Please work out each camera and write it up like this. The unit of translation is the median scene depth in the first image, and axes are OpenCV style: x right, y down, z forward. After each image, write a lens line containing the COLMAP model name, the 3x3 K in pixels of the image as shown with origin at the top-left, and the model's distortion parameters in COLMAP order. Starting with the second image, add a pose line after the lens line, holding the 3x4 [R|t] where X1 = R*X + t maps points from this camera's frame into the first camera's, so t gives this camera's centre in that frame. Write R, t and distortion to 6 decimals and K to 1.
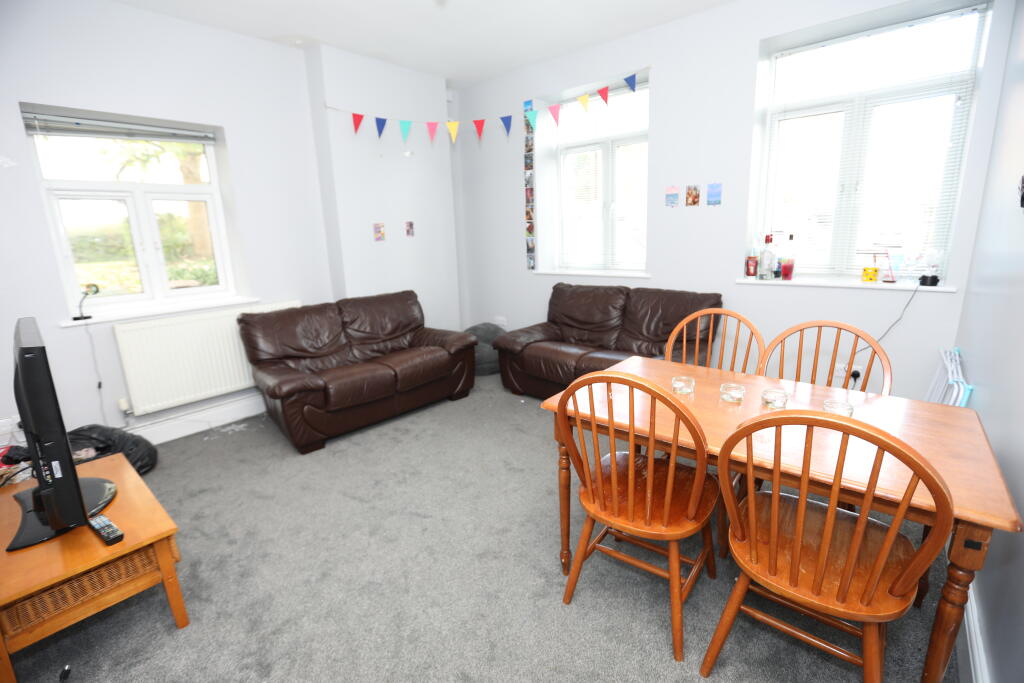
lens RADIAL K [[465.5, 0, 508.4], [0, 465.5, 330.4], [0, 0, 1]] dist [-0.000834, 0.000019]
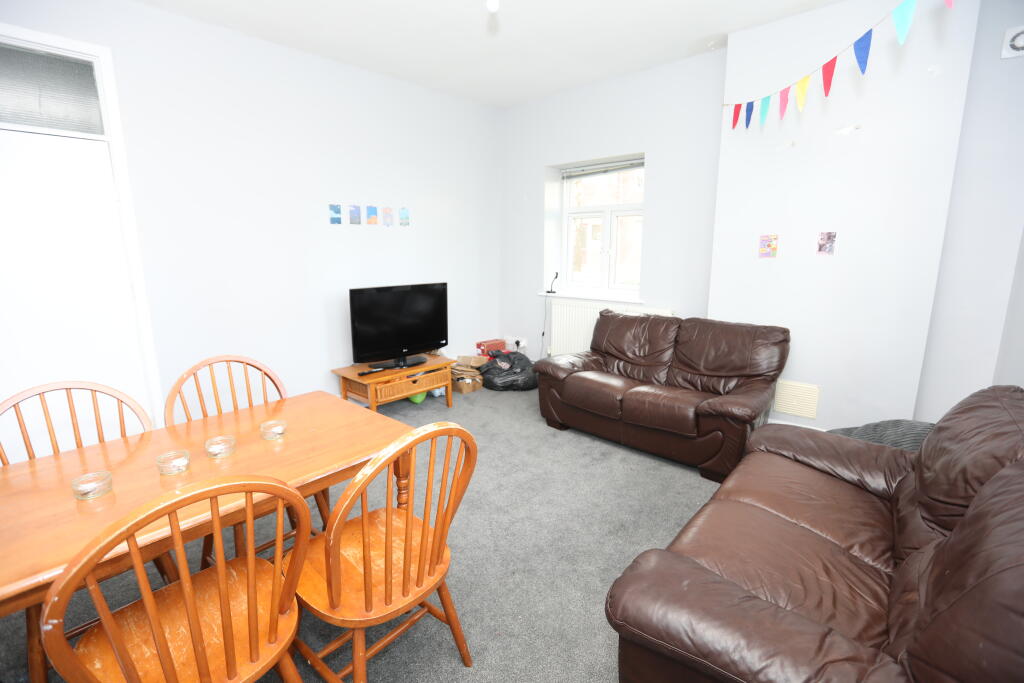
lens RADIAL K [[465.5, 0, 508.4], [0, 465.5, 330.4], [0, 0, 1]] dist [-0.000834, 0.000019]
pose [[-0.004448, 0.211436, -0.977382, 0.586545], [-0.213136, 0.954732, 0.207507, -0.167753], [0.977012, 0.209238, 0.040818, 0.662215]]
